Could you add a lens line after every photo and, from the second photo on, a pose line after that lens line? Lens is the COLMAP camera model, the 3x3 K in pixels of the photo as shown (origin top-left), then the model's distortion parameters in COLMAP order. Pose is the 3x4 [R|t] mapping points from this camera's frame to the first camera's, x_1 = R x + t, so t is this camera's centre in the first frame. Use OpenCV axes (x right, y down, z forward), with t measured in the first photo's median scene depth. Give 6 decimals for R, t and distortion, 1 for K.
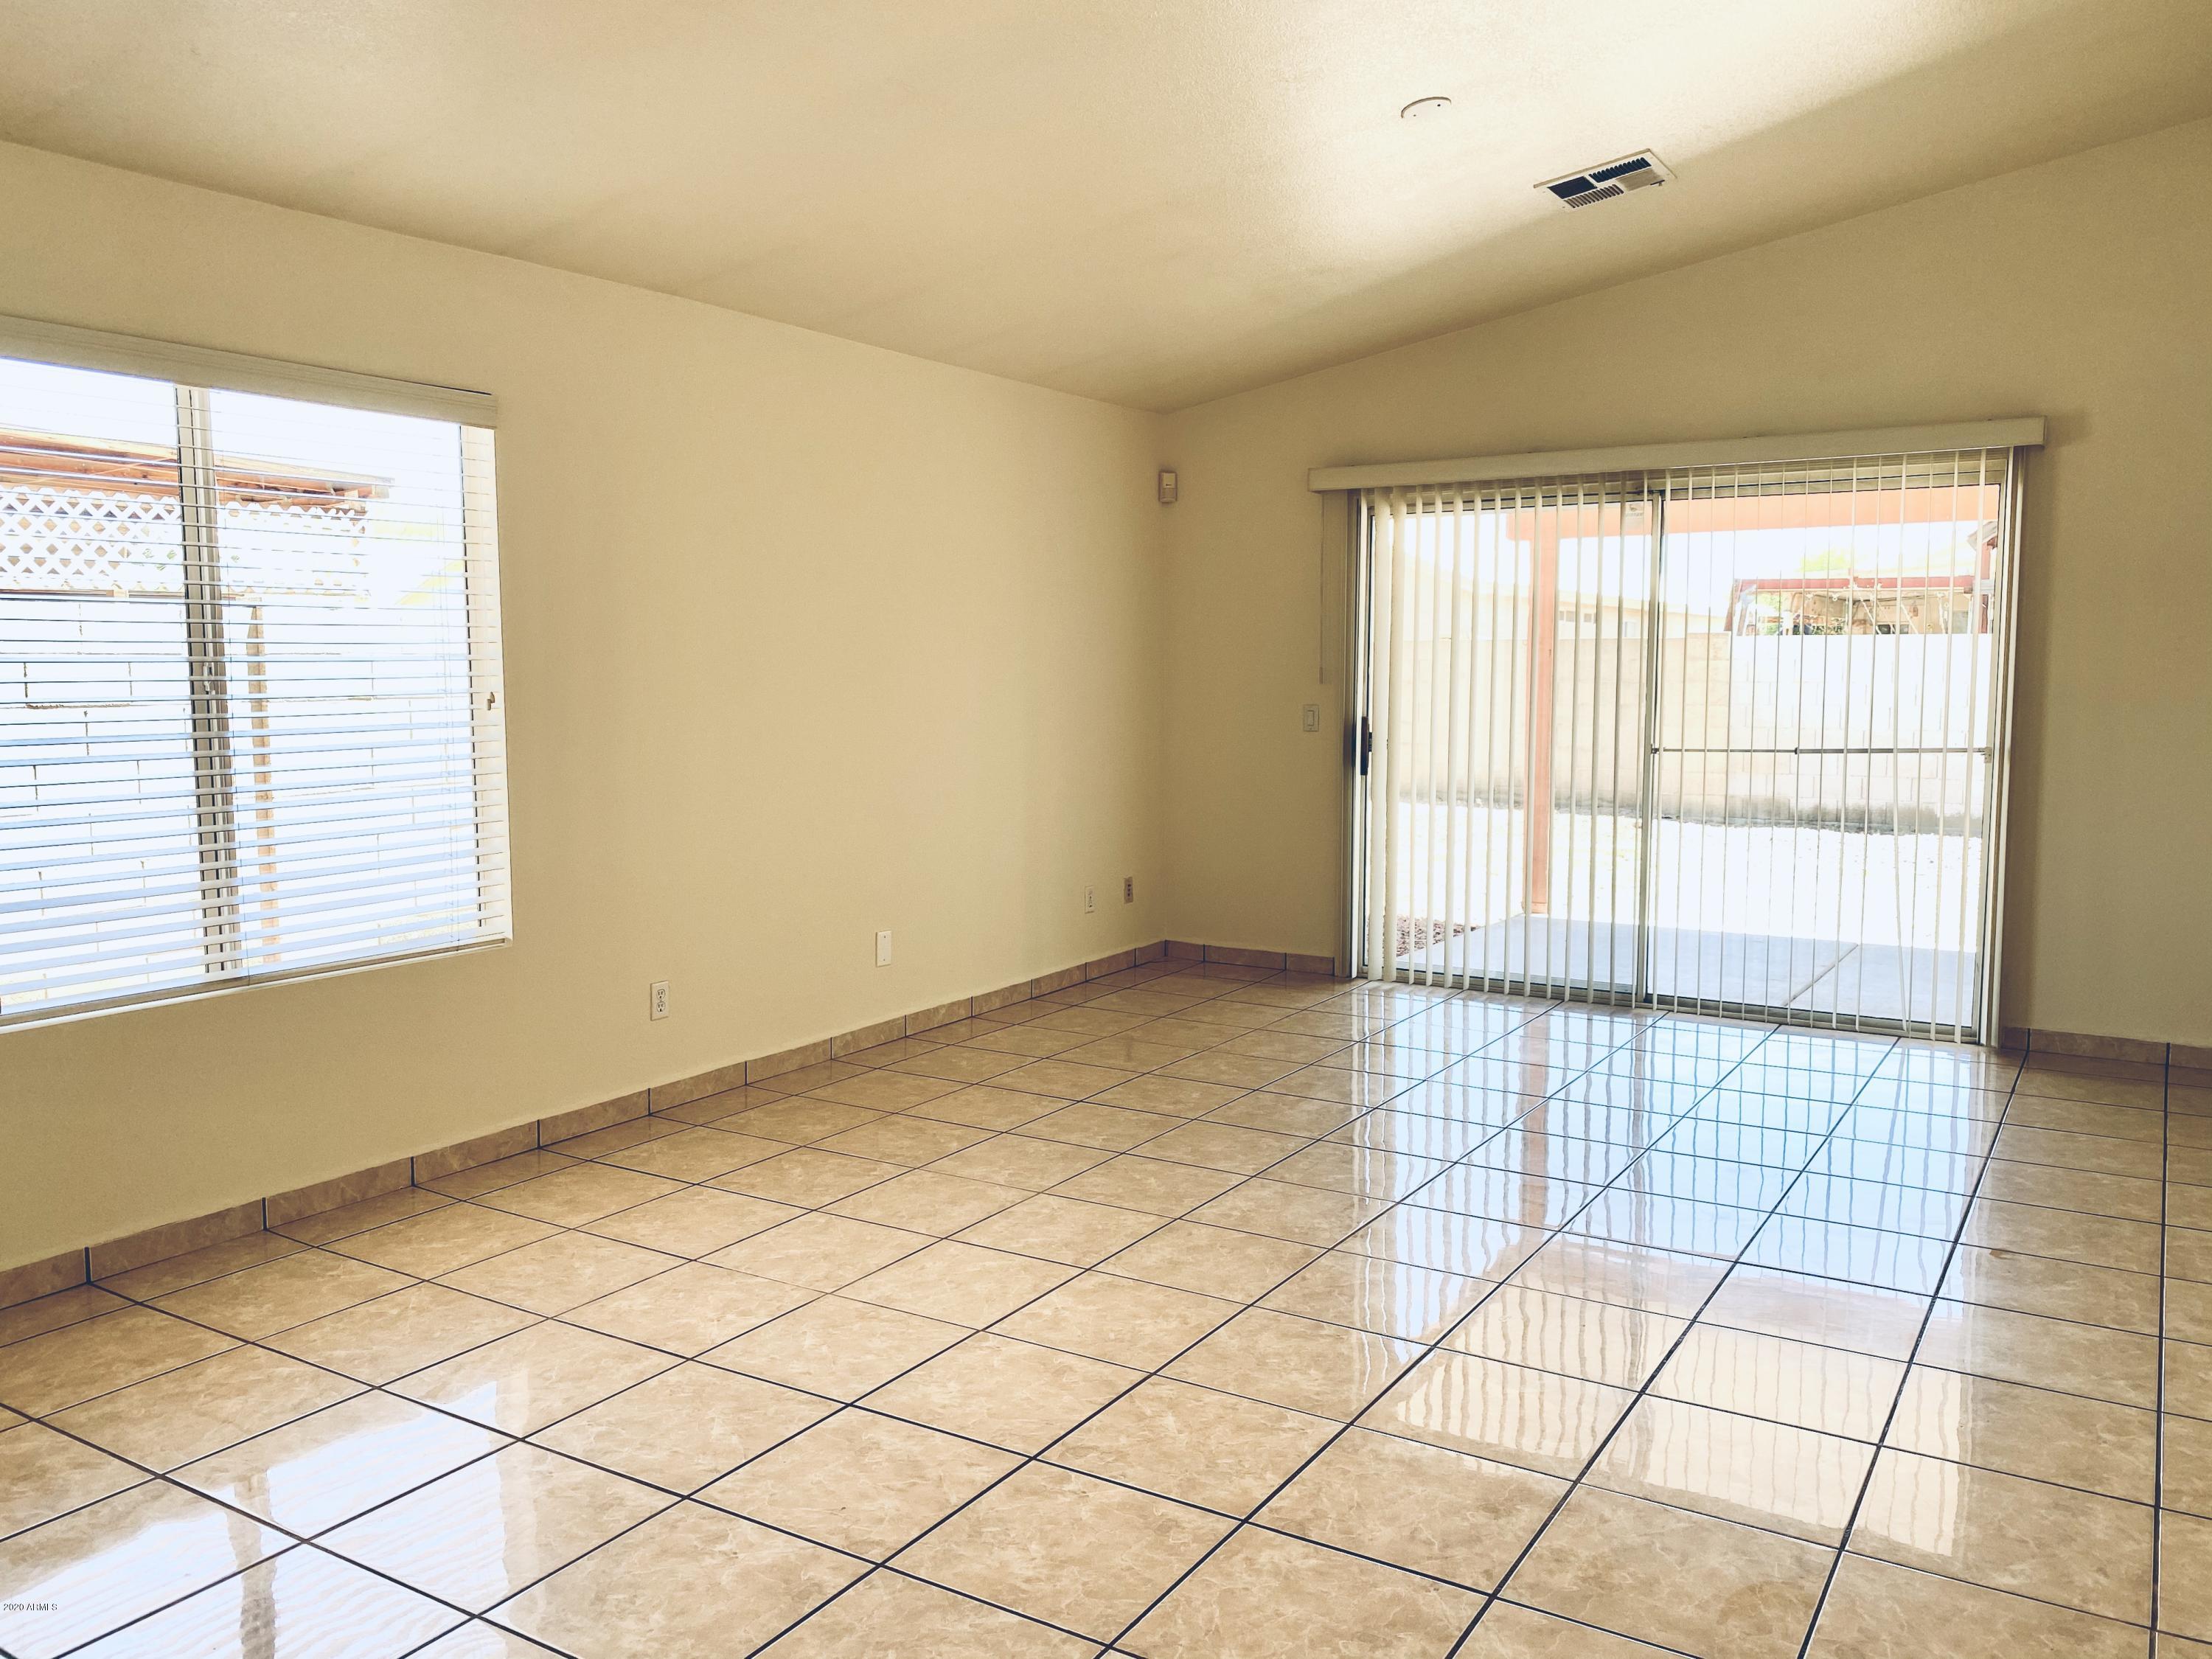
lens RADIAL K [[1688.2, 0, 1108.0], [0, 1688.2, 840.6], [0, 0, 1]] dist [0.054868, -0.050104]
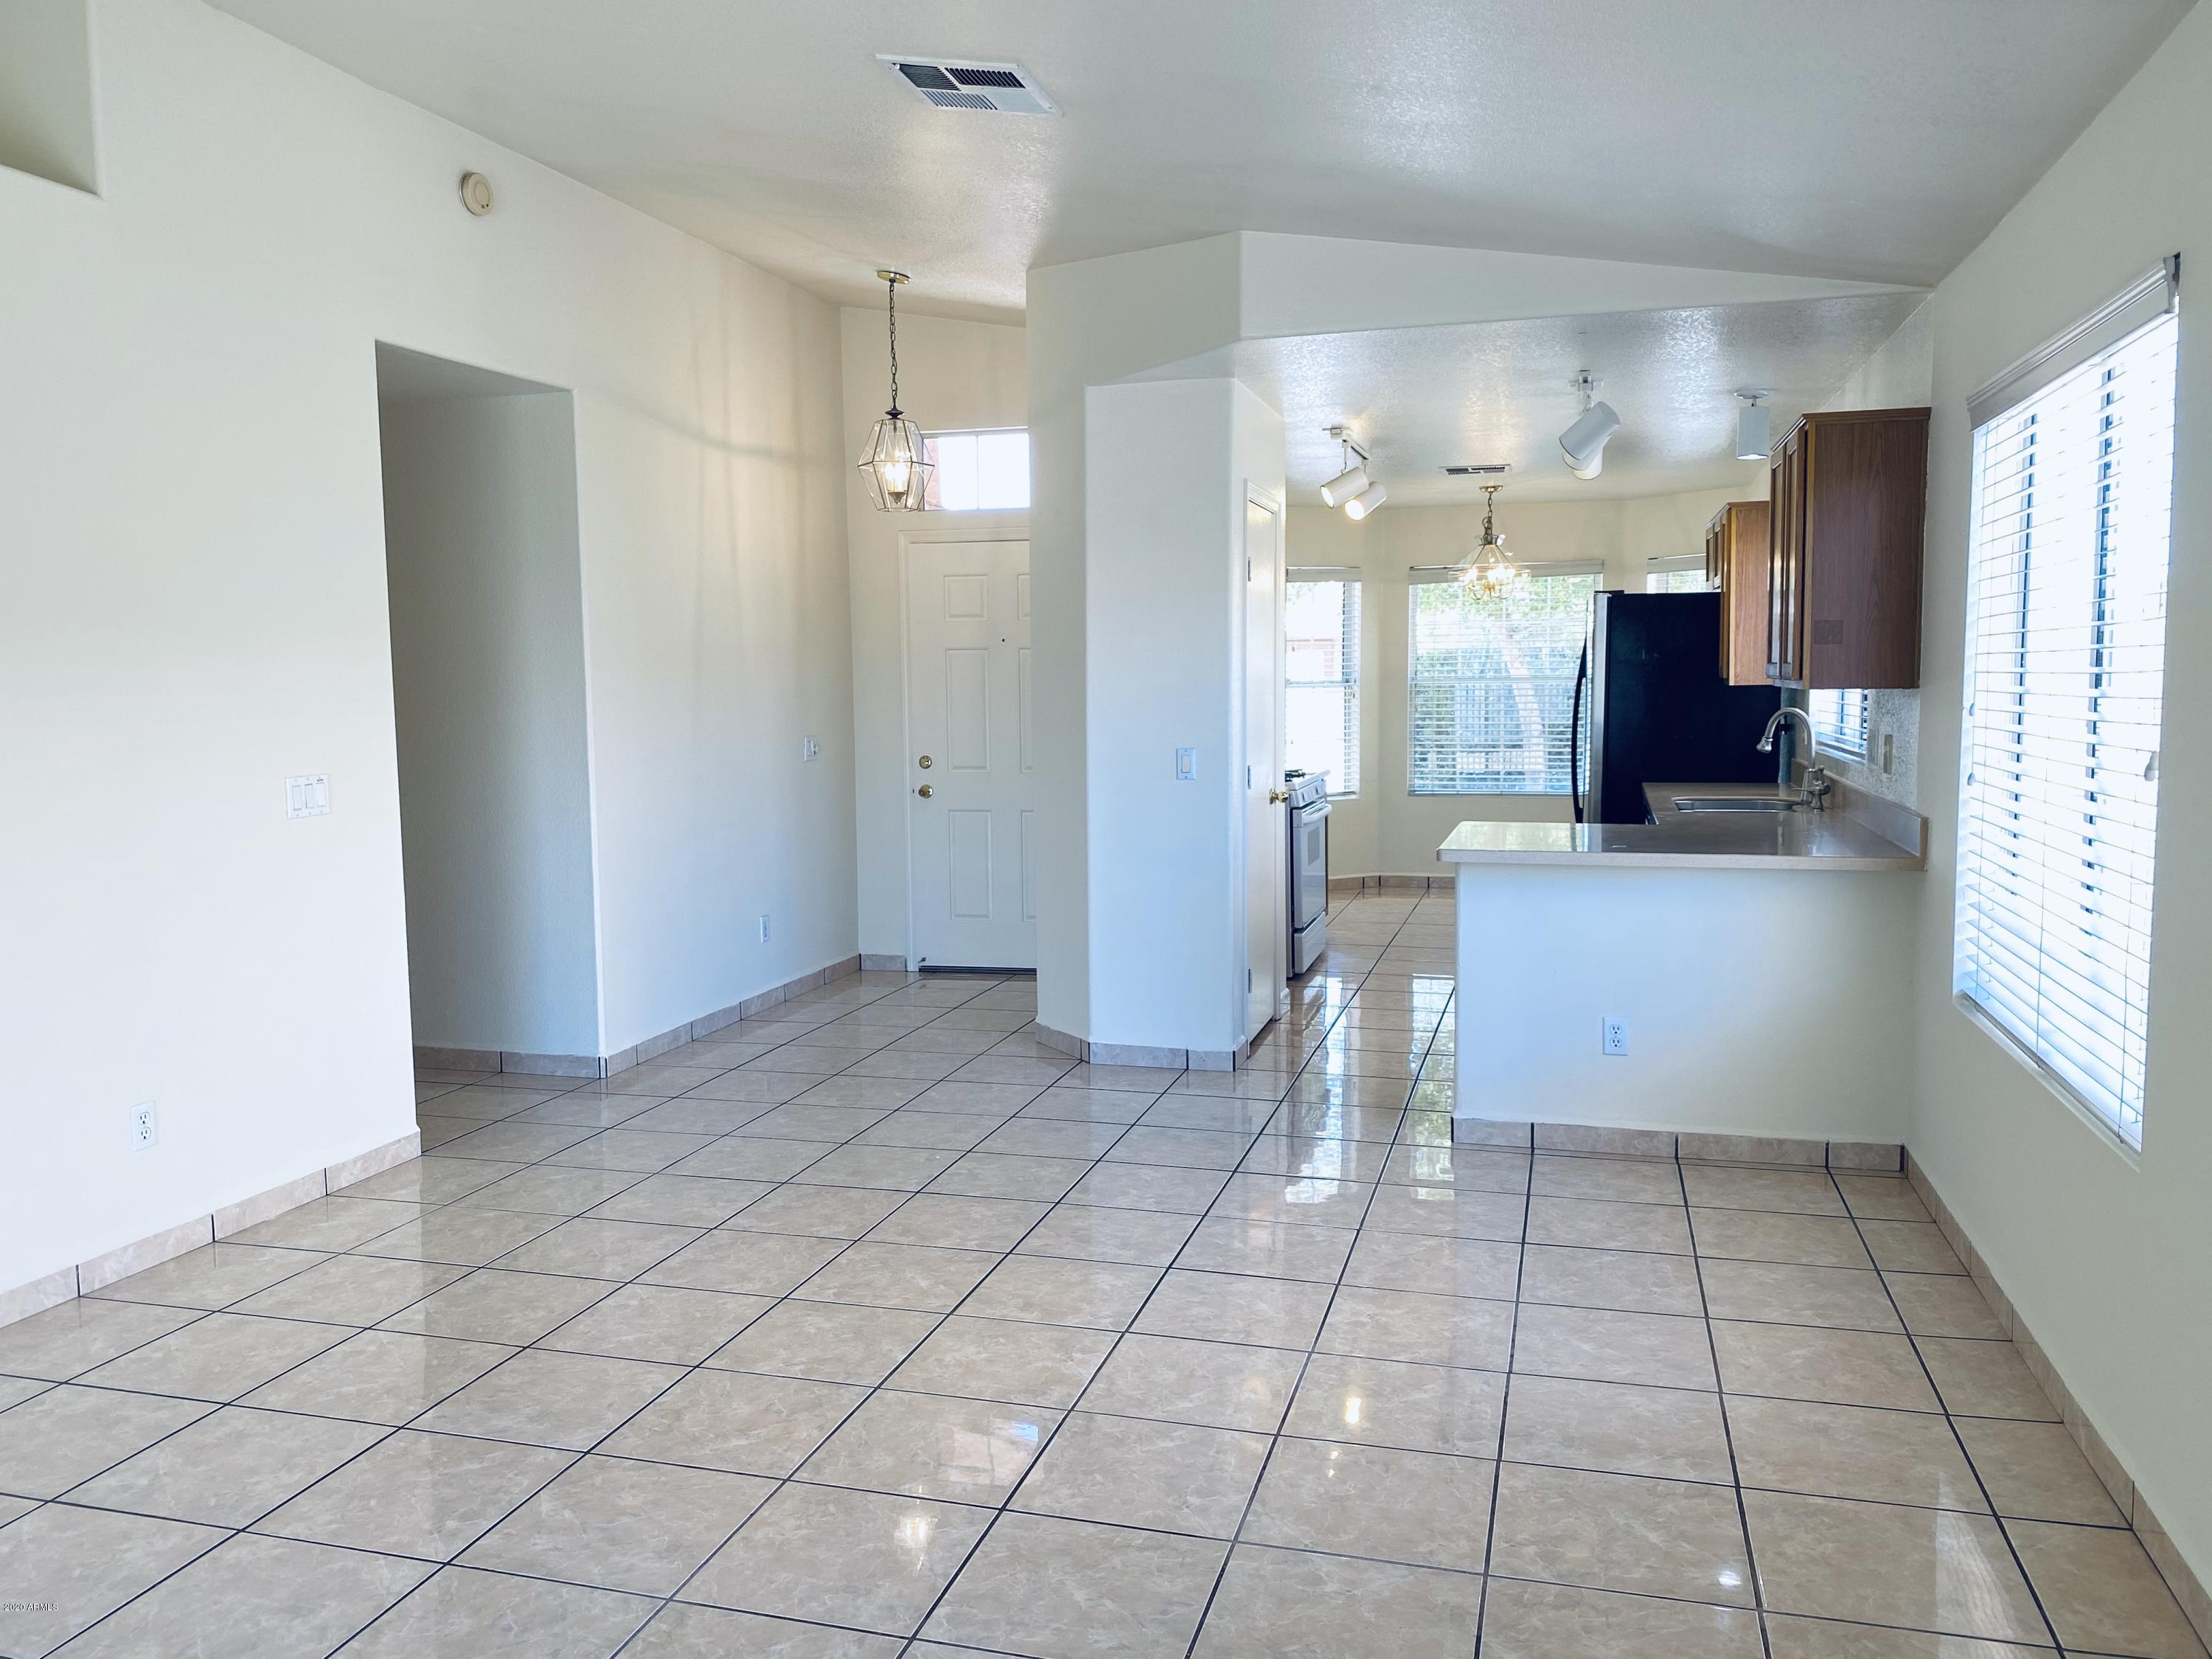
lens RADIAL K [[1688.2, 0, 1090.4], [0, 1688.2, 822.0], [0, 0, 1]] dist [0.054868, -0.050104]
pose [[-0.962070, 0.036207, -0.270391, 0.197258], [-0.016522, 0.981600, 0.190231, -0.201752], [0.272303, 0.187483, -0.943770, 1.717843]]
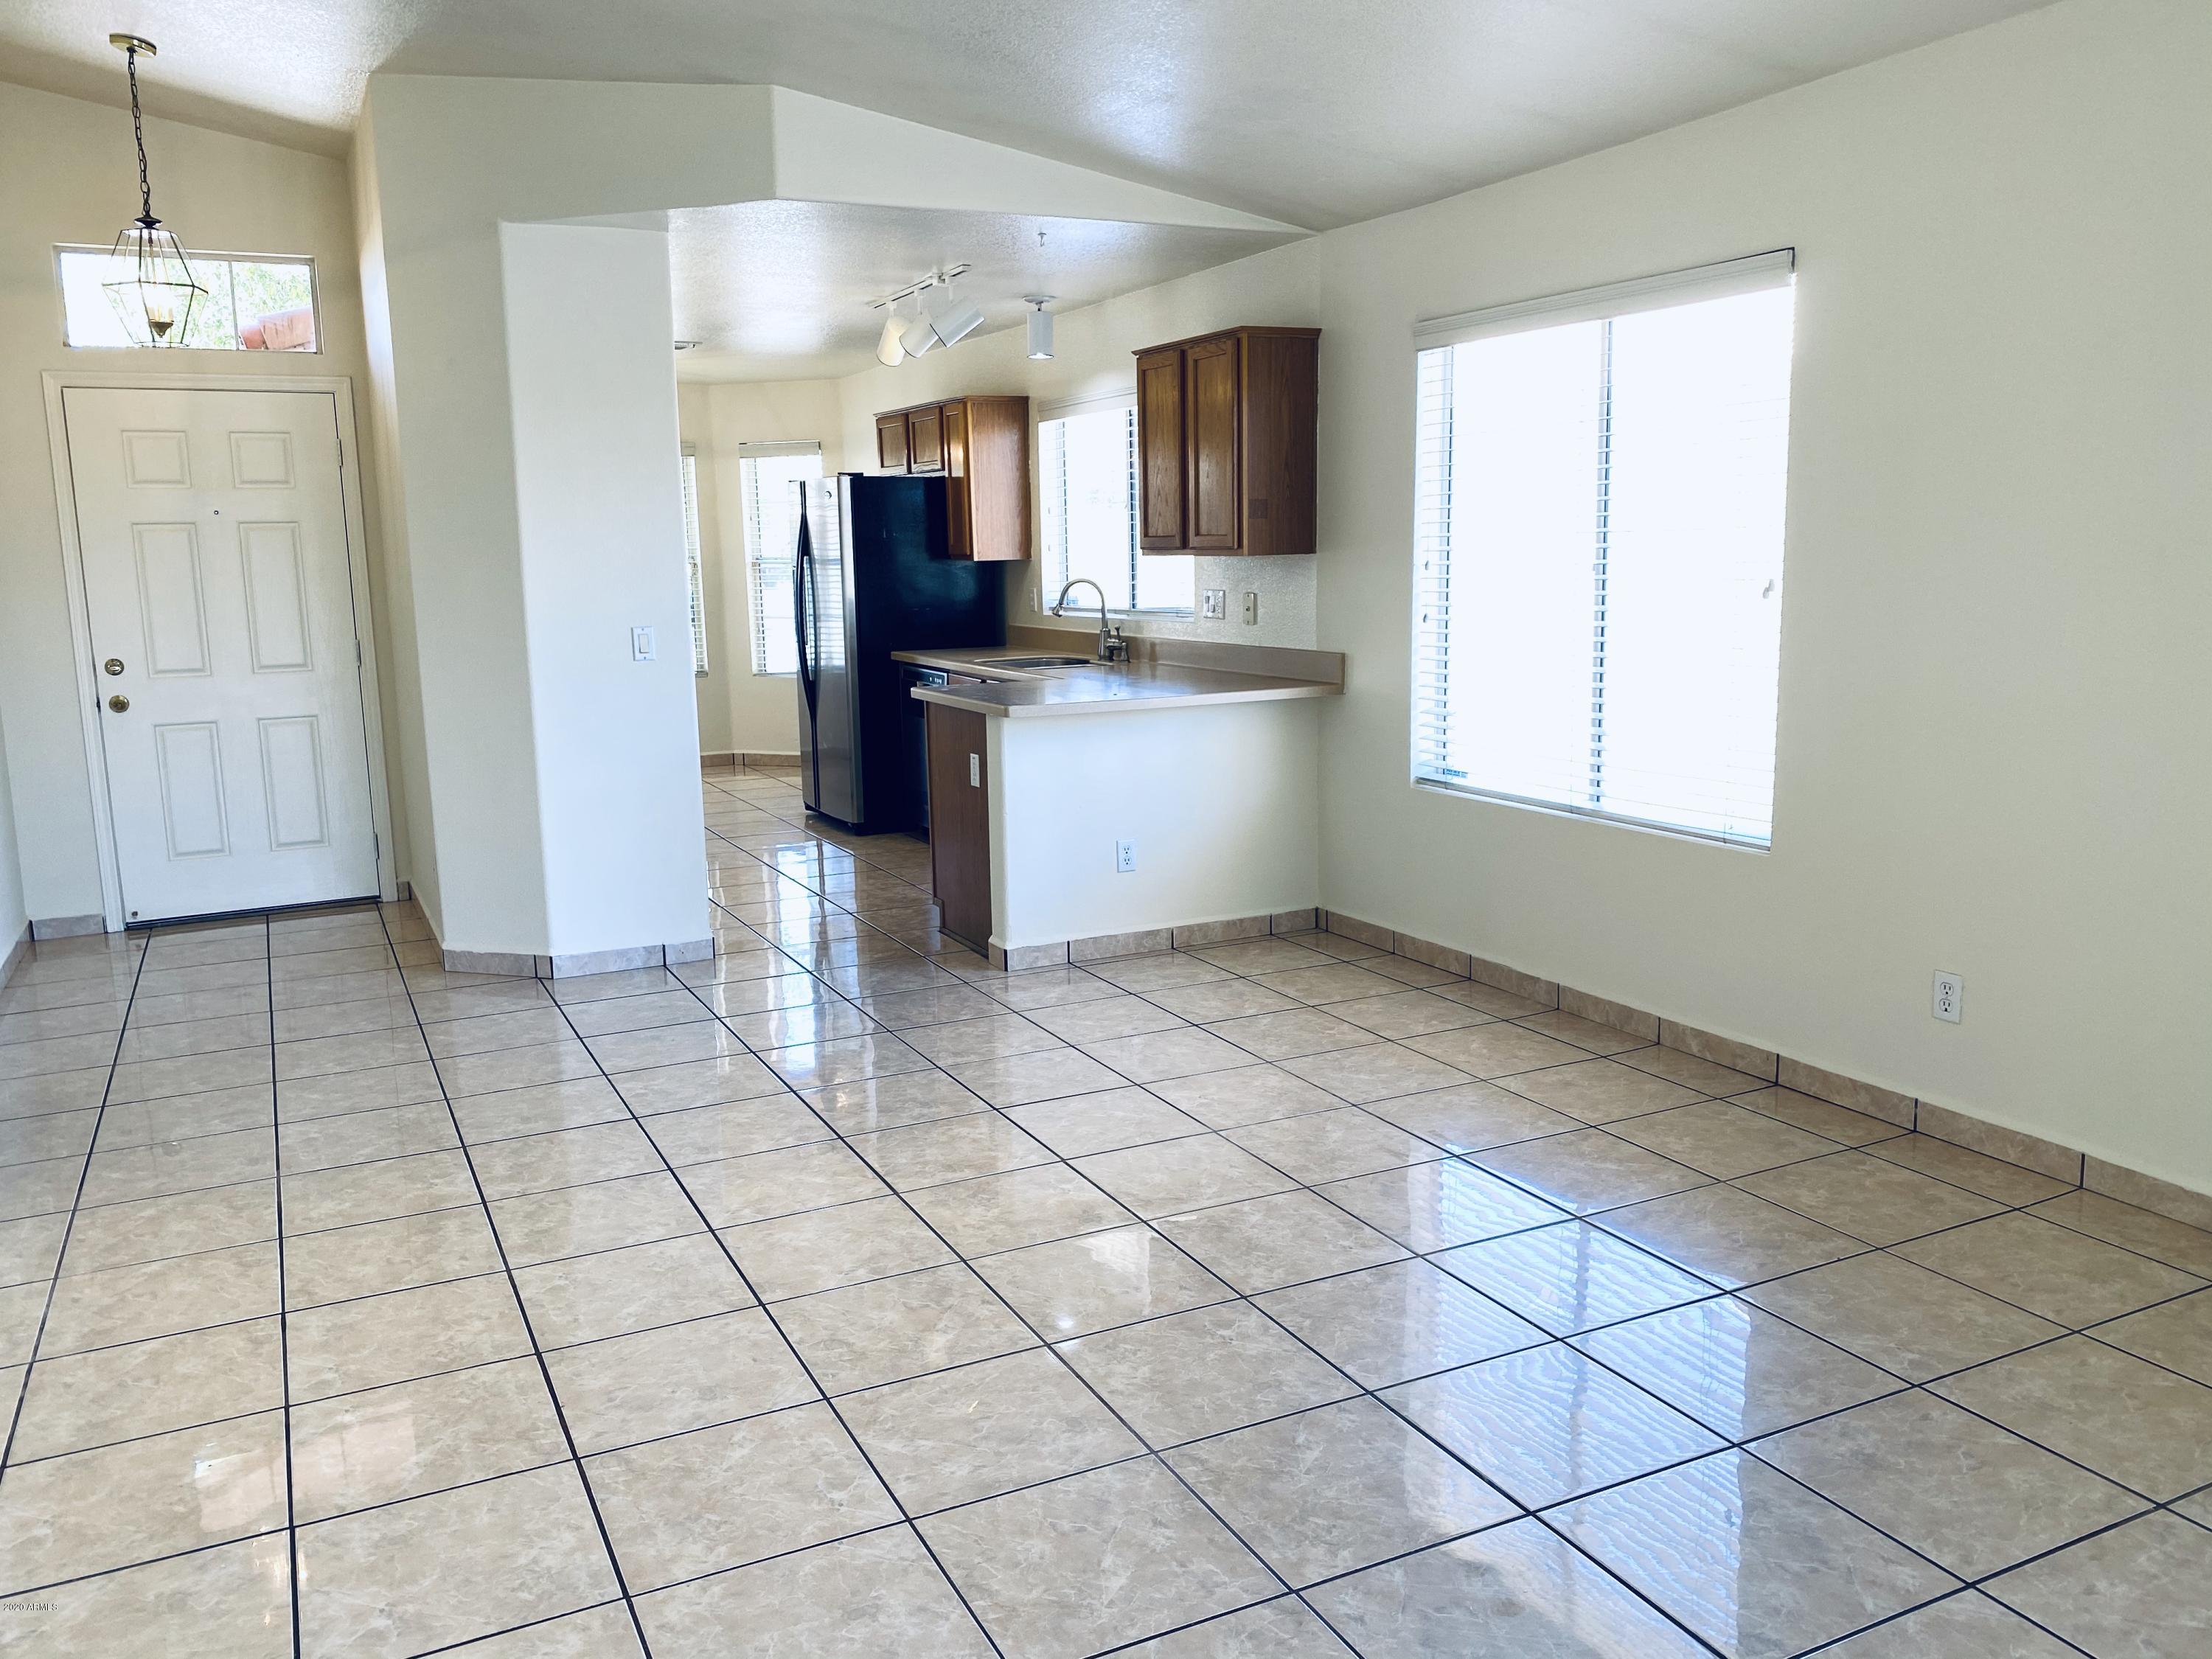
lens RADIAL K [[1688.2, 0, 1074.3], [0, 1688.2, 814.5], [0, 0, 1]] dist [0.054868, -0.050104]
pose [[-0.537205, 0.146476, -0.830635, 0.727580], [-0.065733, 0.974539, 0.214365, -0.157153], [0.840886, 0.169758, -0.513899, 1.368439]]
